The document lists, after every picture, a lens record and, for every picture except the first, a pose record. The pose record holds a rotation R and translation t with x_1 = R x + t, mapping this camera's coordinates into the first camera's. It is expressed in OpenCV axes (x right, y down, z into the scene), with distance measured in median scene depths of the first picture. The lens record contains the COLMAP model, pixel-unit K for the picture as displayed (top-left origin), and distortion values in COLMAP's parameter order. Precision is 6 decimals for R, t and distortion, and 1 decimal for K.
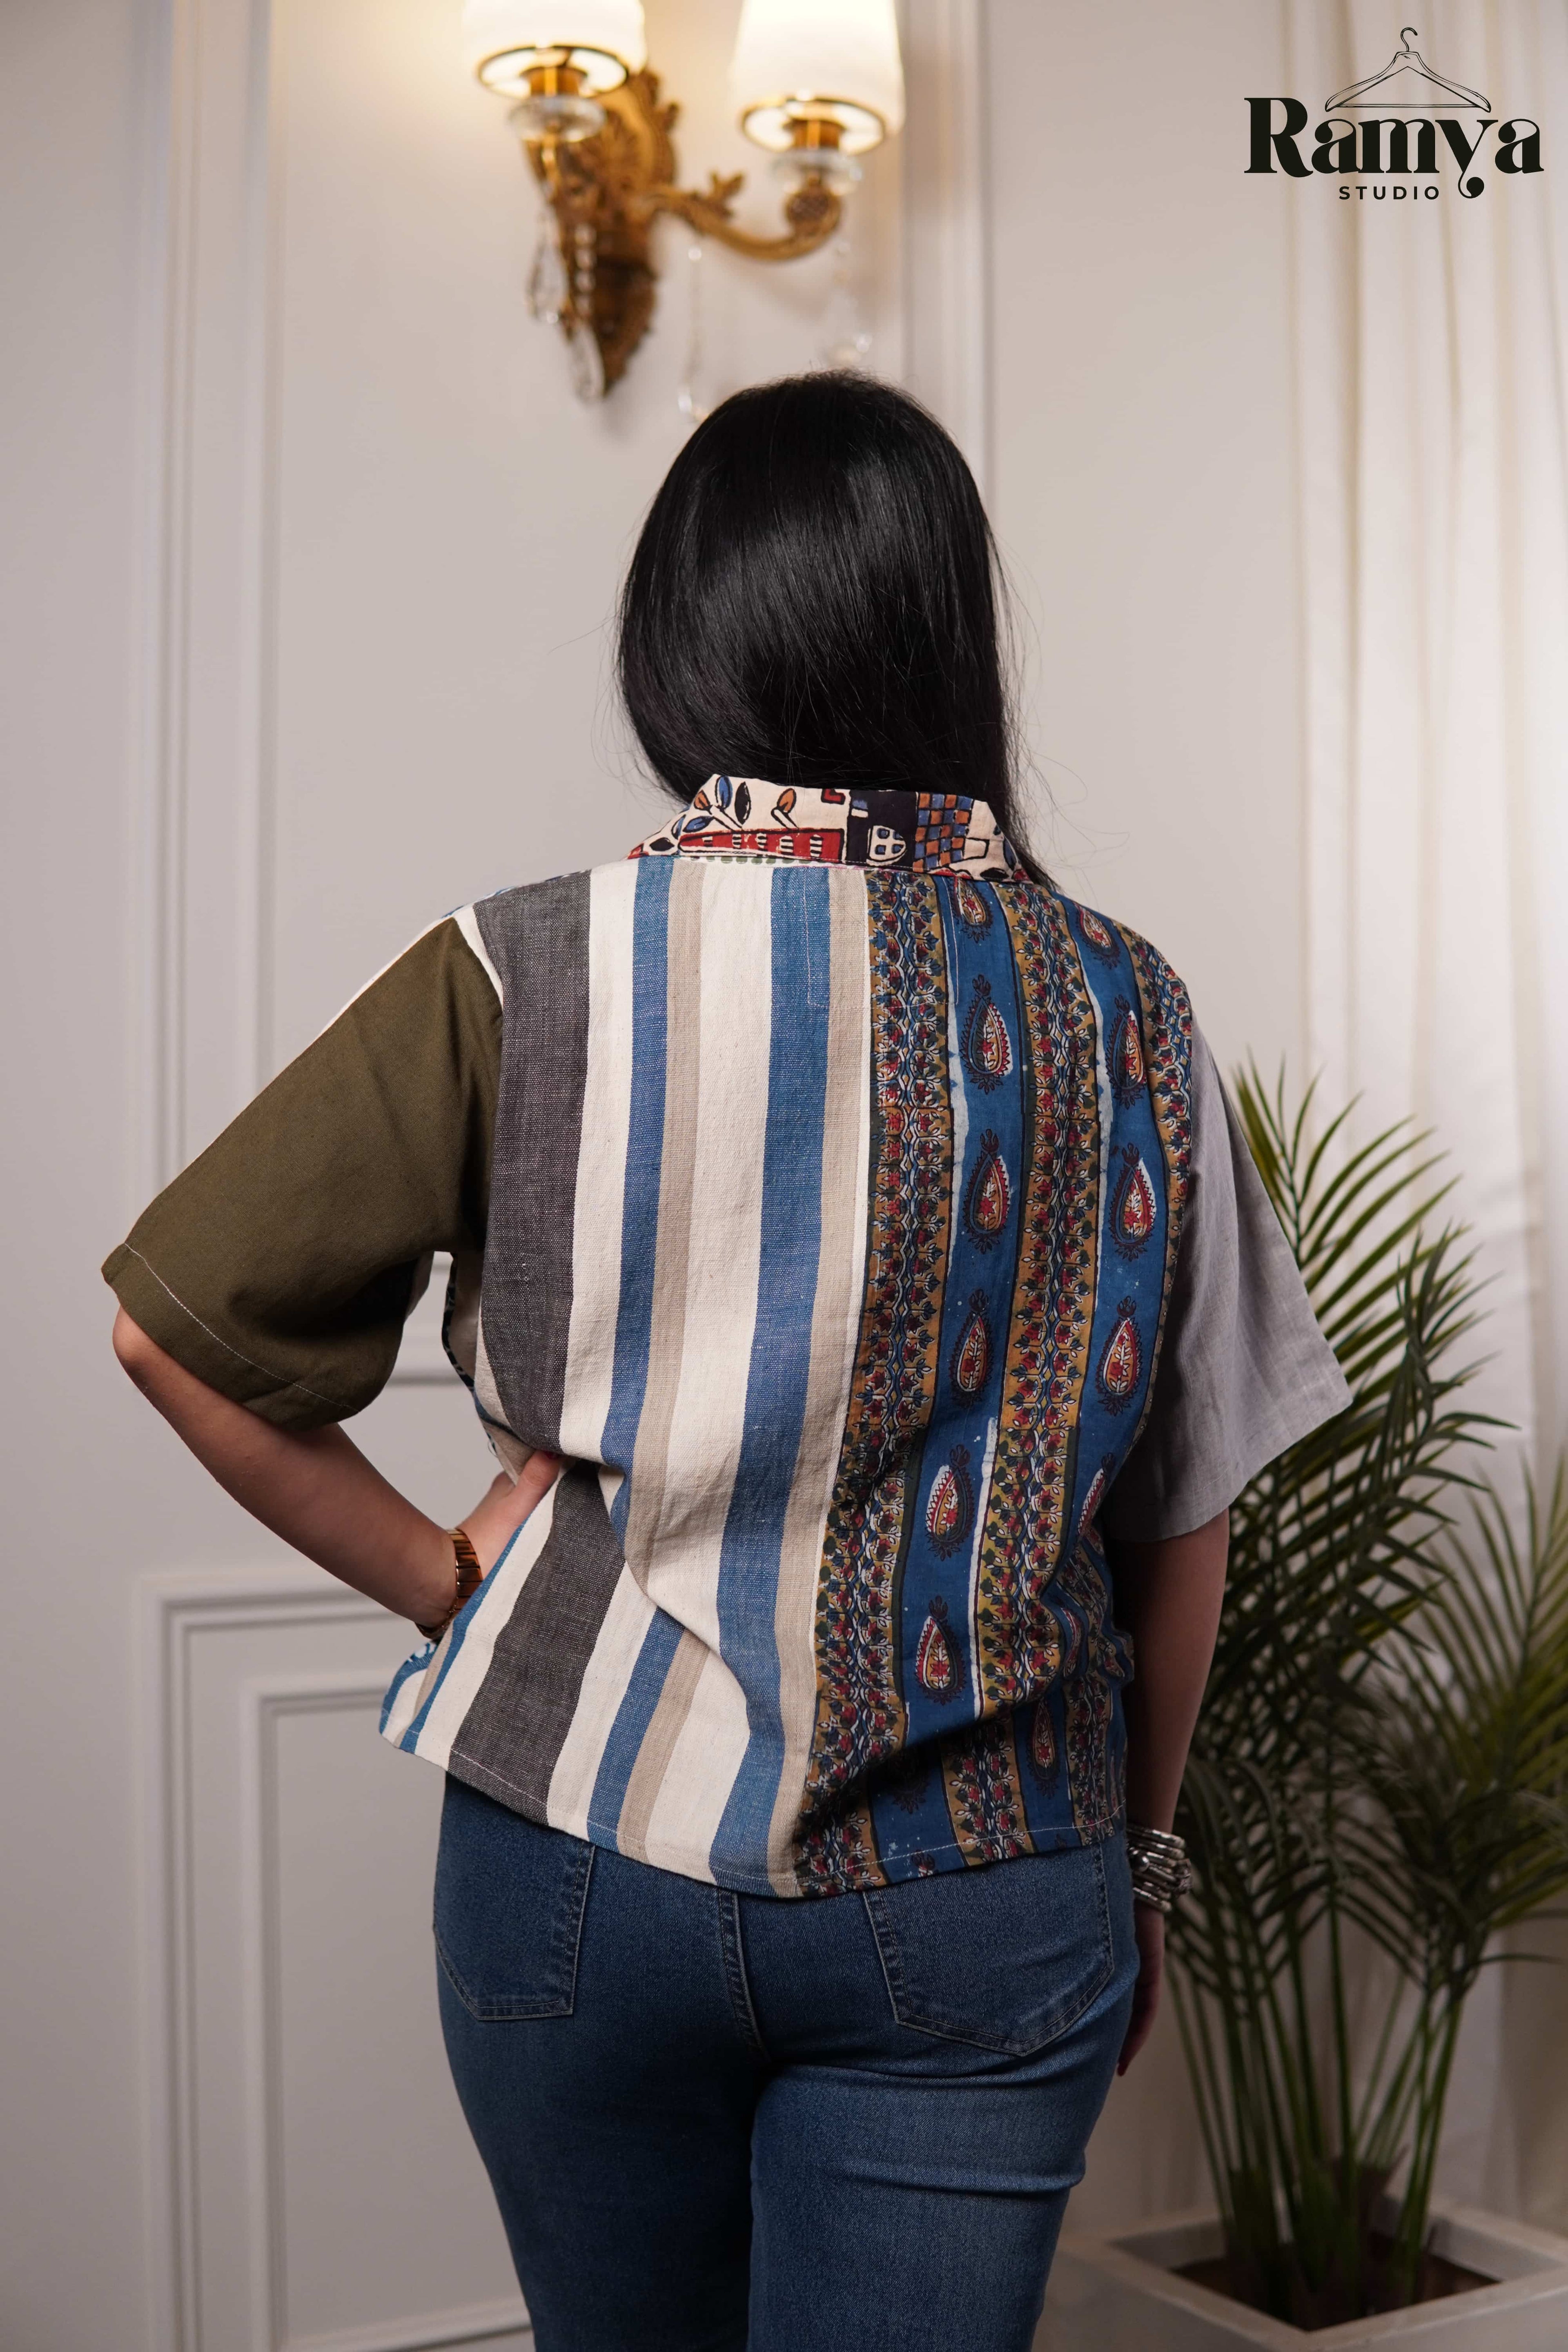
lens RADIAL K [[3245.4, 0, 860.4], [0, 3245.4, 1168.6], [0, 0, 1]] dist [-0.177158, -0.101285]
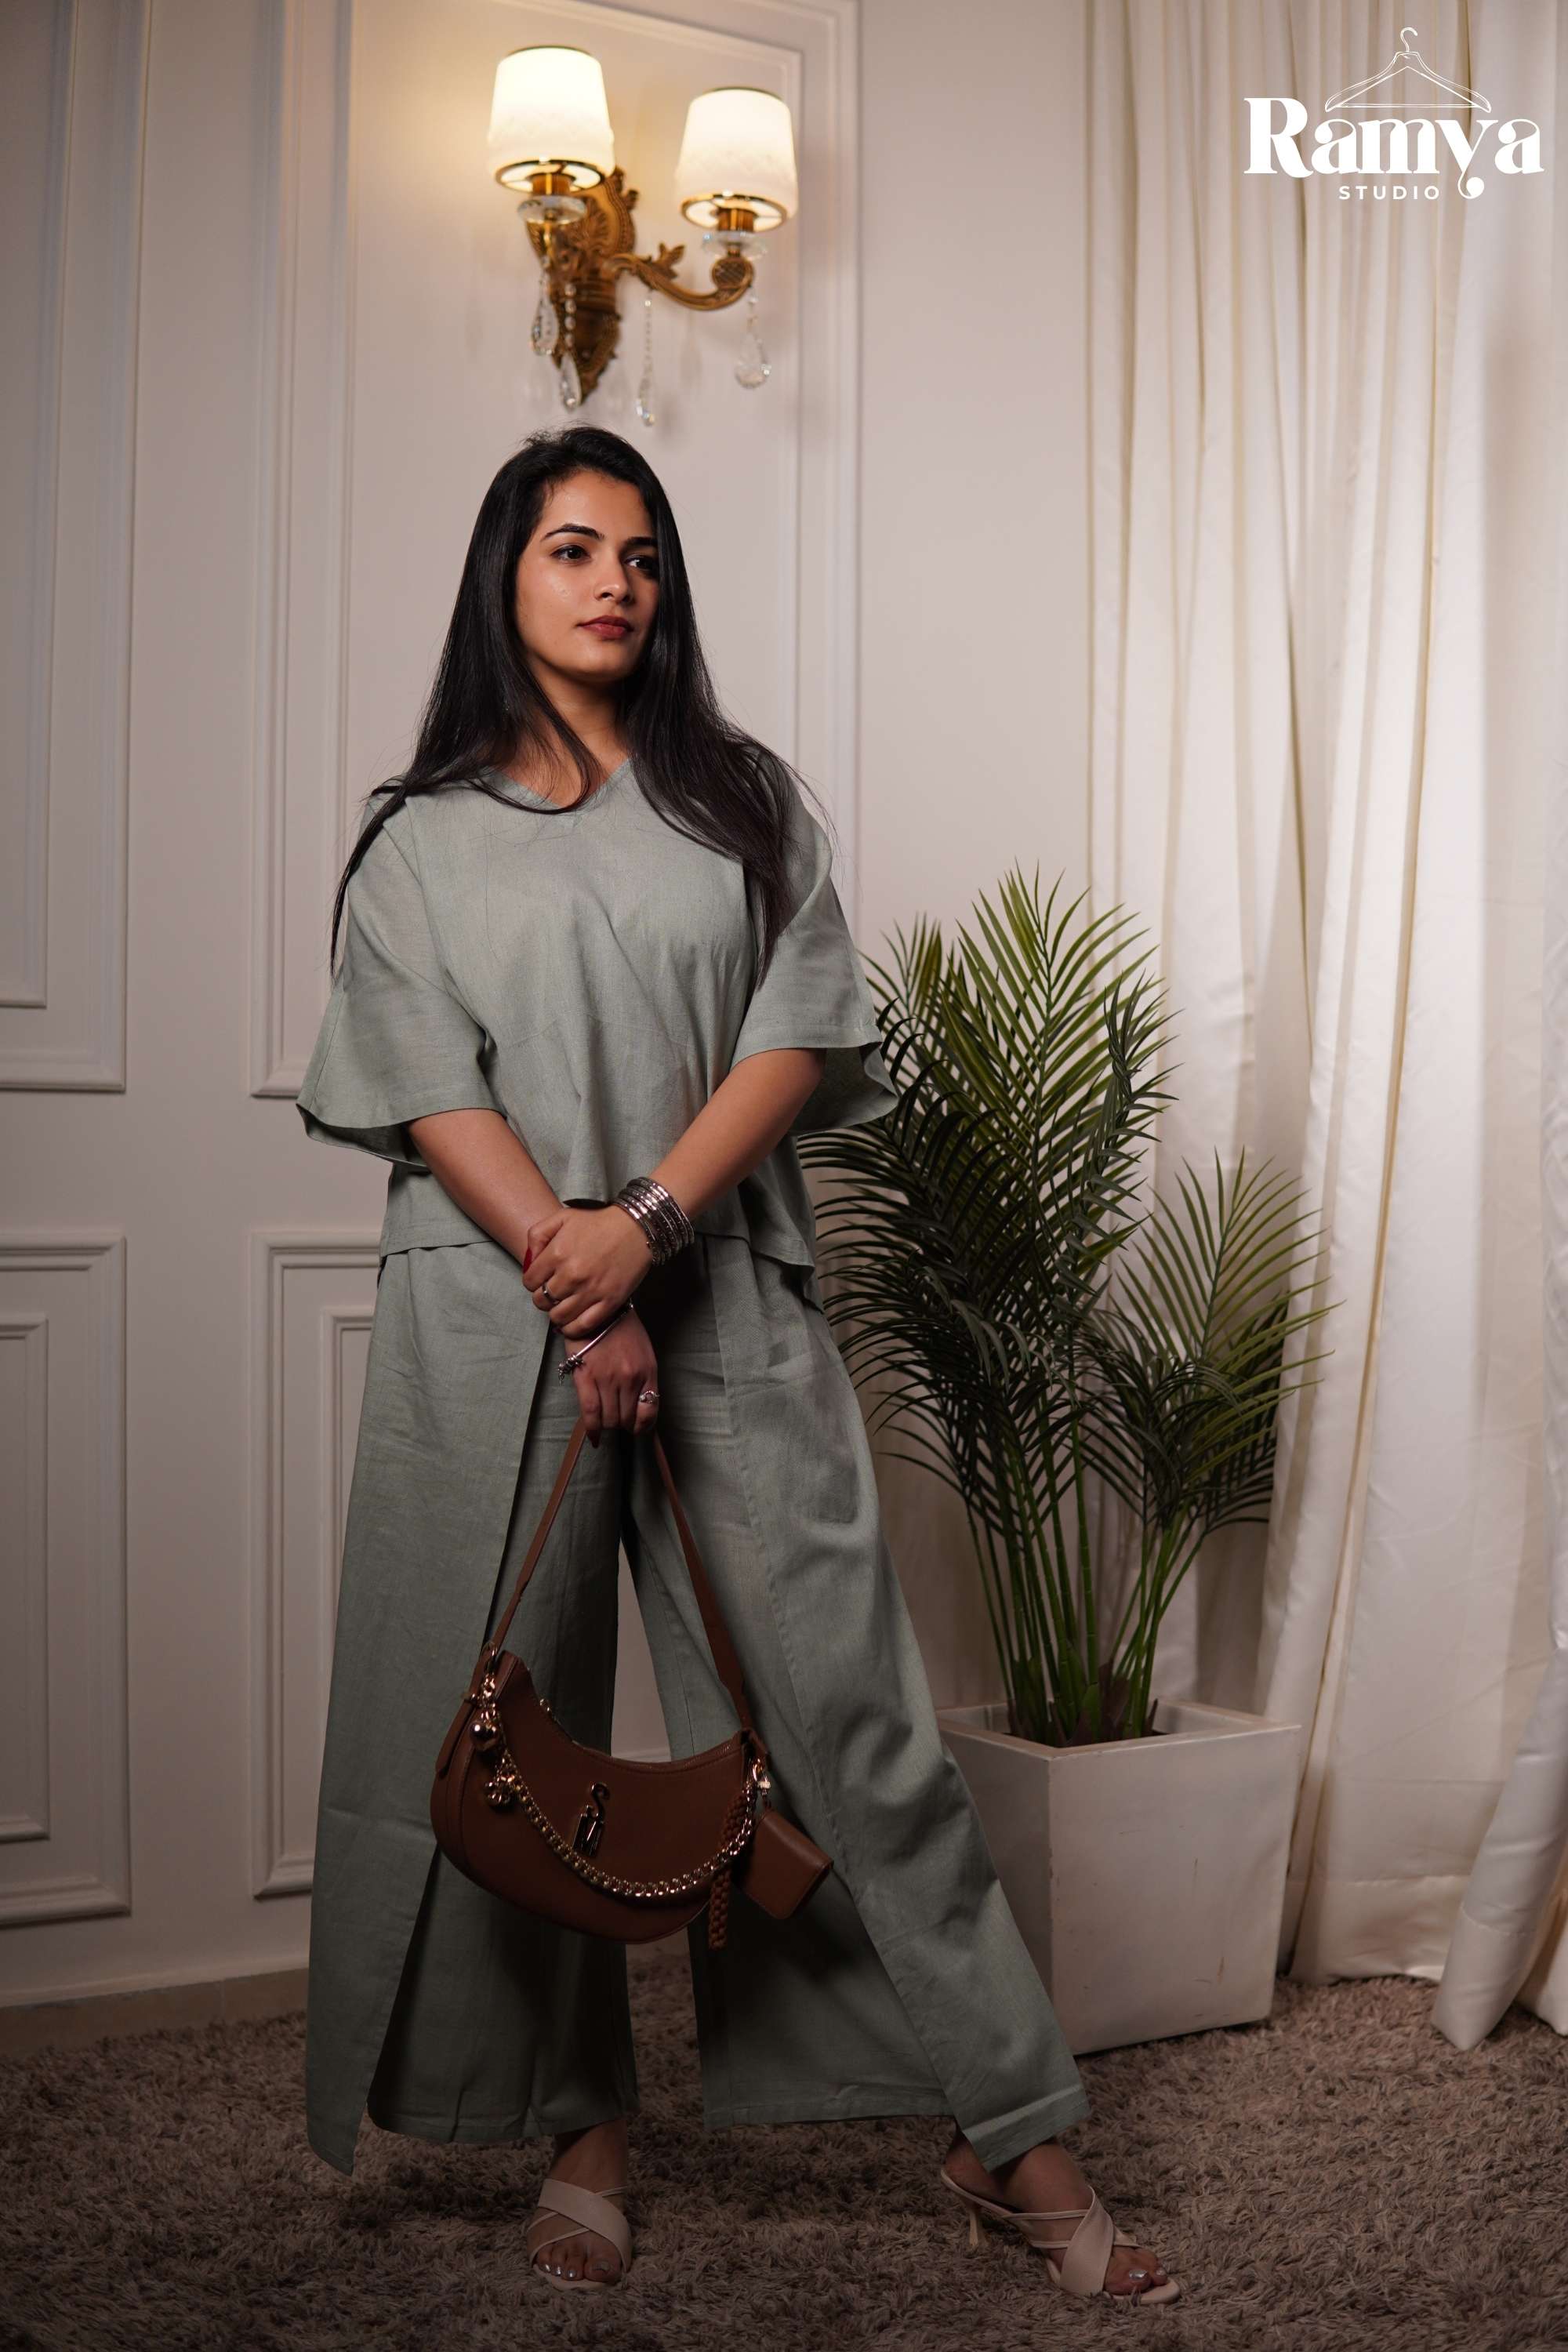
lens RADIAL K [[3245.4, 0, 860.4], [0, 3245.4, 1168.6], [0, 0, 1]] dist [-0.177158, -0.101285]
pose [[0.999547, 0.009776, 0.028482, 0.005183], [-0.010312, 0.999771, 0.018741, 0.067933], [-0.028292, -0.019027, 0.999419, -0.427714]]
